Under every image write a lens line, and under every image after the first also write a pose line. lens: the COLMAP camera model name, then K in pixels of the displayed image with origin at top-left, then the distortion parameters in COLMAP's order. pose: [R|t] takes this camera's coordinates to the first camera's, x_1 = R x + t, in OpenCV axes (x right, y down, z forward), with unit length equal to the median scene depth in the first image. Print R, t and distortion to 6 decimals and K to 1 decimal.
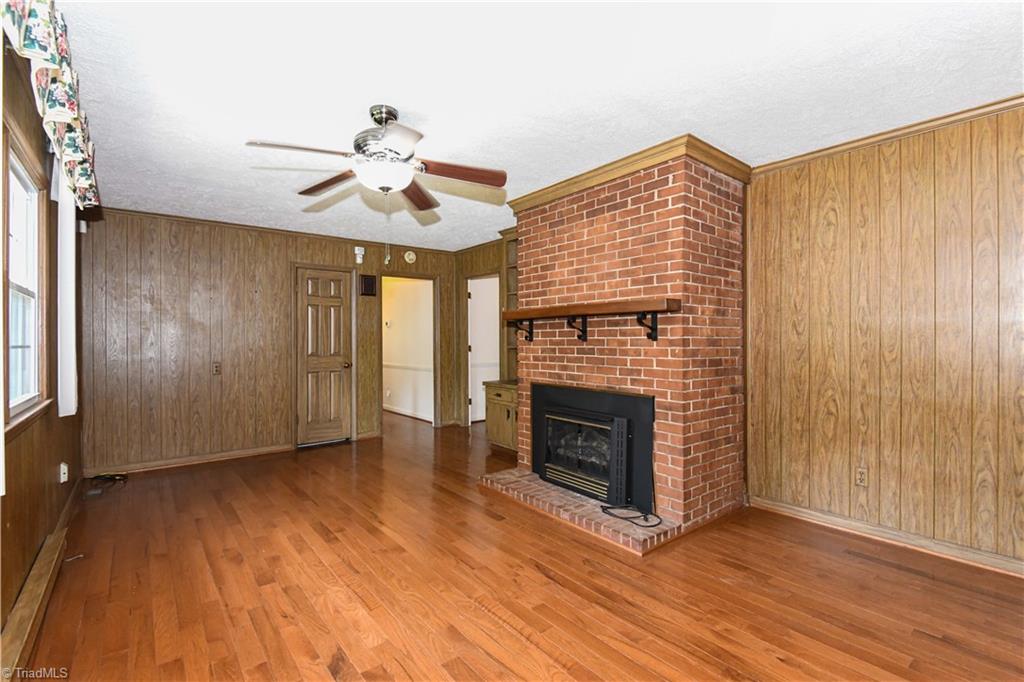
lens RADIAL K [[468.7, 0, 513.0], [0, 468.7, 340.3], [0, 0, 1]] dist [0.029243, -0.000043]
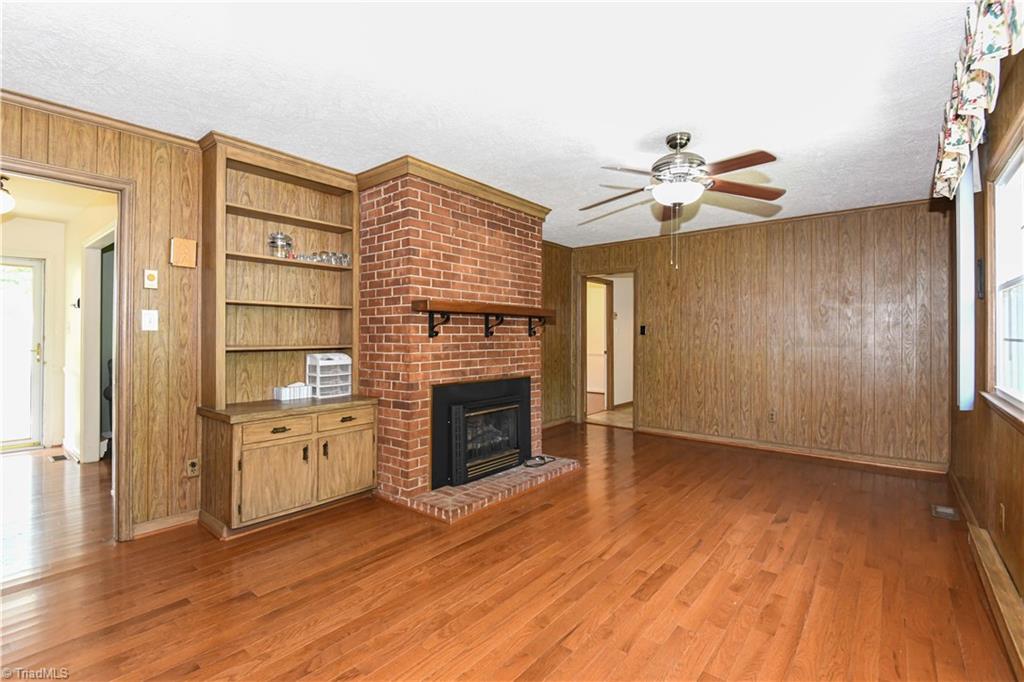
lens RADIAL K [[468.7, 0, 511.5], [0, 468.7, 336.4], [0, 0, 1]] dist [0.029243, -0.000043]
pose [[-0.218047, 0.002896, 0.975934, -0.924029], [0.001961, 0.999995, -0.002530, 0.003076], [-0.975936, 0.001362, -0.218052, 1.166852]]
